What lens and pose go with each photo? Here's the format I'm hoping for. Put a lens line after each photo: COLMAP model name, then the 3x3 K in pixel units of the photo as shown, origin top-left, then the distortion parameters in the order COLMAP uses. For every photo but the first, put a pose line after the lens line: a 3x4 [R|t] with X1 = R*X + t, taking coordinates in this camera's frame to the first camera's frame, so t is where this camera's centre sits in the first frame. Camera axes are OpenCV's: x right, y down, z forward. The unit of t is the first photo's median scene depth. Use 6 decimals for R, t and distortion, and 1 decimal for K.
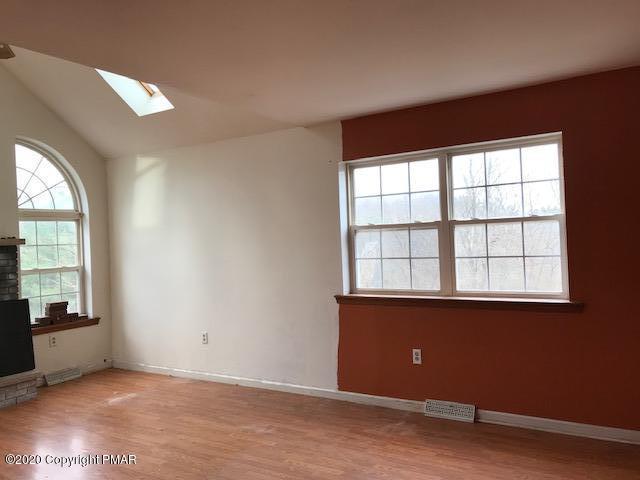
lens RADIAL K [[506.8, 0, 319.8], [0, 506.8, 239.1], [0, 0, 1]] dist [-0.011740, -0.030019]
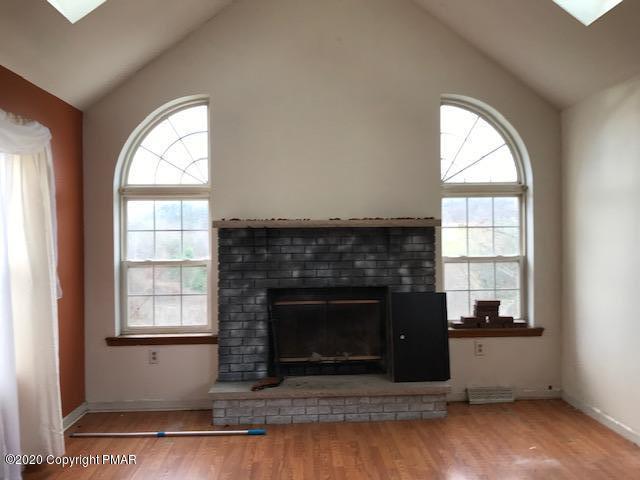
lens RADIAL K [[506.8, 0, 320.0], [0, 506.8, 238.6], [0, 0, 1]] dist [-0.011740, -0.030019]
pose [[0.551489, 0.033521, -0.833508, -0.010772], [-0.008991, 0.999373, 0.034242, 0.004461], [0.834134, -0.011390, 0.551445, 0.346181]]
